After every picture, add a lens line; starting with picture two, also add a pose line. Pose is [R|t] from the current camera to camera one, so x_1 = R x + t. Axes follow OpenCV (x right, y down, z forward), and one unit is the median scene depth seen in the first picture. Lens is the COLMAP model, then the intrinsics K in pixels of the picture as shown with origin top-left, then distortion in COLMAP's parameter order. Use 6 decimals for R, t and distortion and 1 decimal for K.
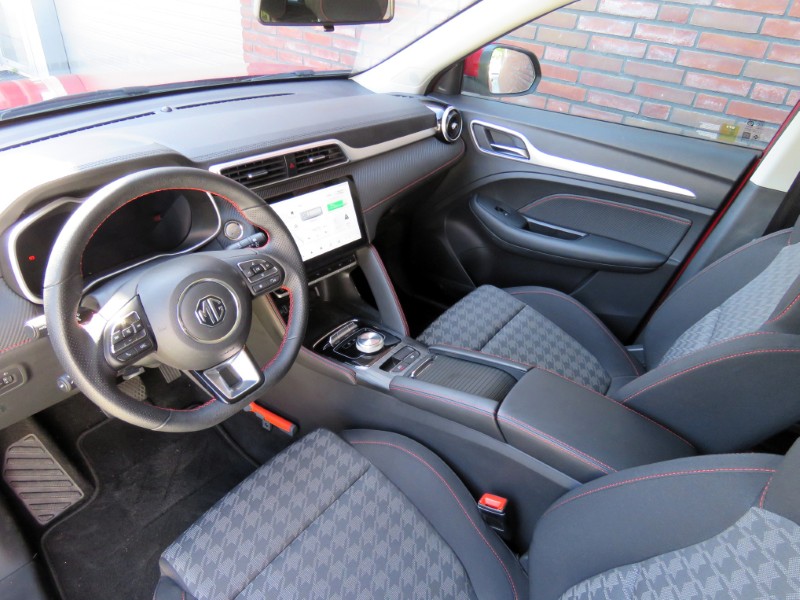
lens RADIAL K [[505.3, 0, 400.0], [0, 505.3, 300.0], [0, 0, 1]] dist [-0.025914, -0.000252]
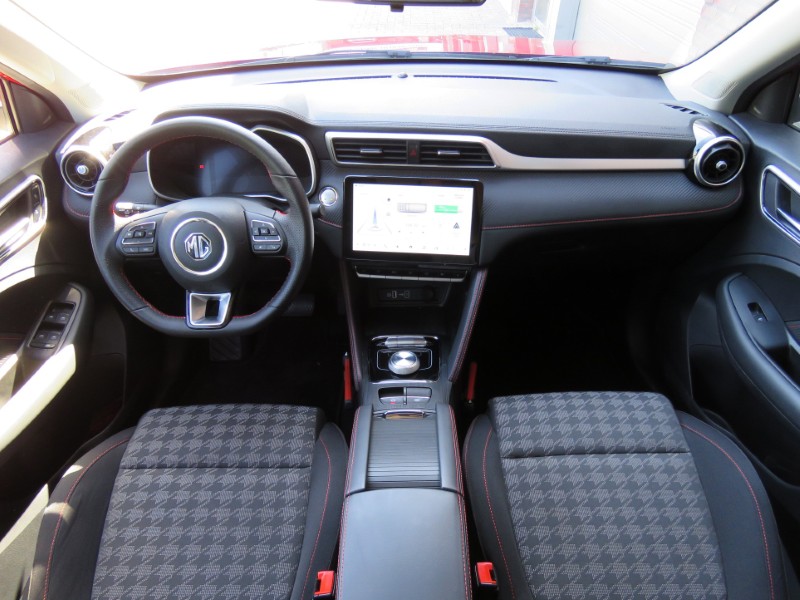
lens RADIAL K [[534.0, 0, 402.1], [0, 534.0, 302.0], [0, 0, 1]] dist [-0.001763, -0.041654]
pose [[0.616555, 0.423581, -0.663656, 0.521716], [-0.402737, 0.893988, 0.196436, -0.196334], [0.676507, 0.146165, 0.721785, 0.297676]]
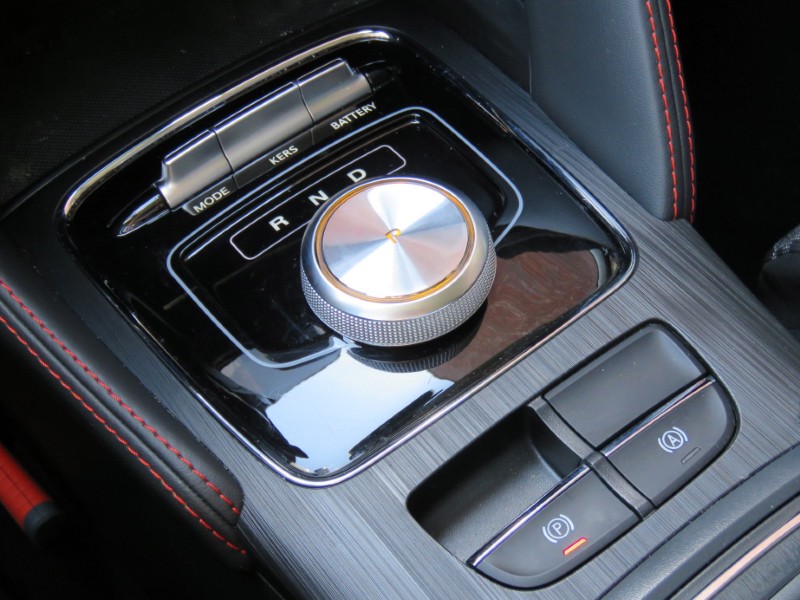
lens RADIAL K [[586.3, 0, 399.3], [0, 586.3, 294.0], [0, 0, 1]] dist [0.007908, 0.003895]
pose [[0.950037, 0.235873, -0.204436, -0.022825], [-0.068589, 0.796701, 0.600469, -0.008506], [0.304509, -0.556446, 0.773074, 0.884829]]
